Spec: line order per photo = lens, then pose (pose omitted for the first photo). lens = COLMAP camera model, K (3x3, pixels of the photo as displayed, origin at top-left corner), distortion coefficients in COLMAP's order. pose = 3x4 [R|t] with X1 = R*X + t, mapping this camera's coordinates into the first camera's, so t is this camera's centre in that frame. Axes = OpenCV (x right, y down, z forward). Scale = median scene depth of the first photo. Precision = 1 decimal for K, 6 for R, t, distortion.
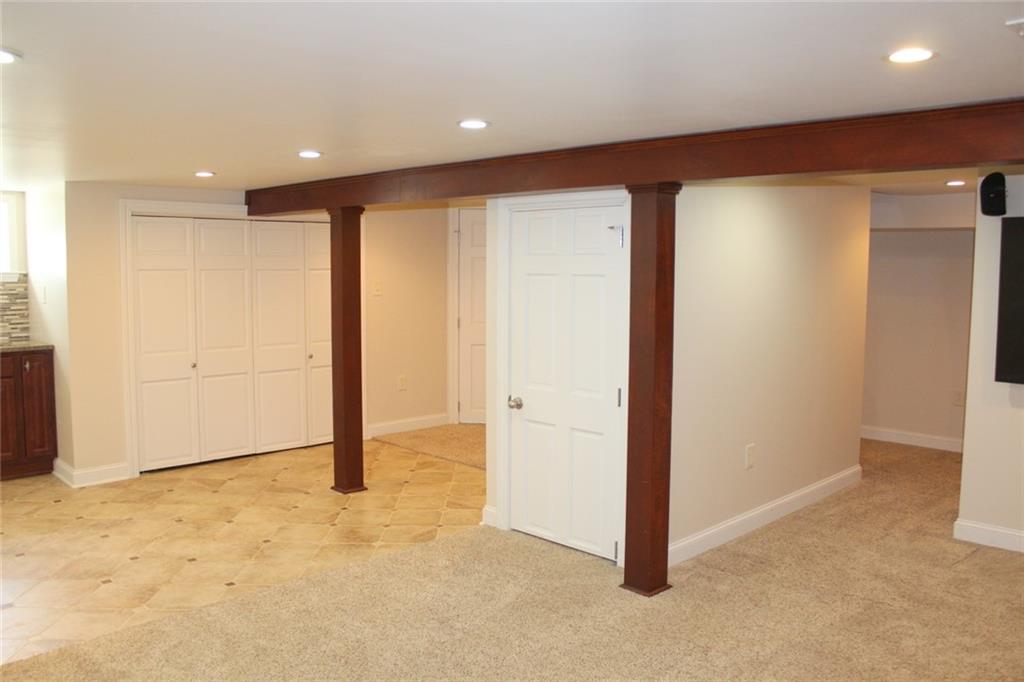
lens RADIAL K [[863.9, 0, 513.5], [0, 863.9, 338.0], [0, 0, 1]] dist [-0.131460, 0.094765]
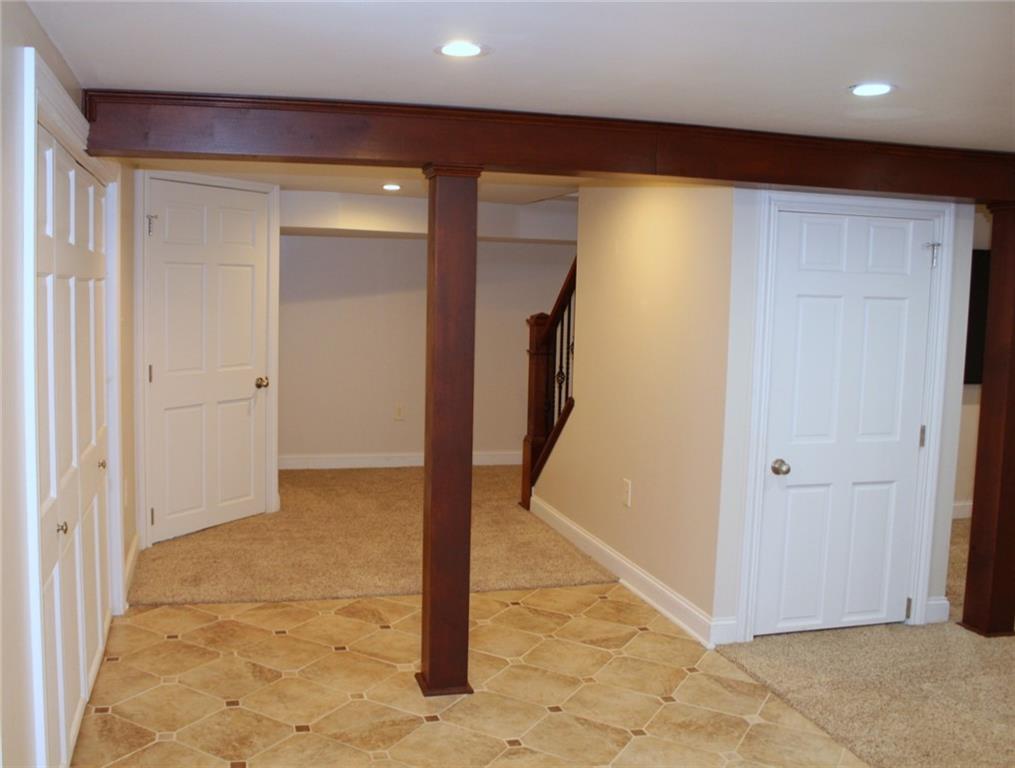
lens RADIAL K [[967.4, 0, 505.2], [0, 967.4, 384.9], [0, 0, 1]] dist [-0.088929, 0.000000]
pose [[0.472040, -0.081469, 0.877805, -0.720439], [0.047790, 0.996621, 0.066798, -0.053570], [-0.880281, 0.010419, 0.474338, 0.704402]]
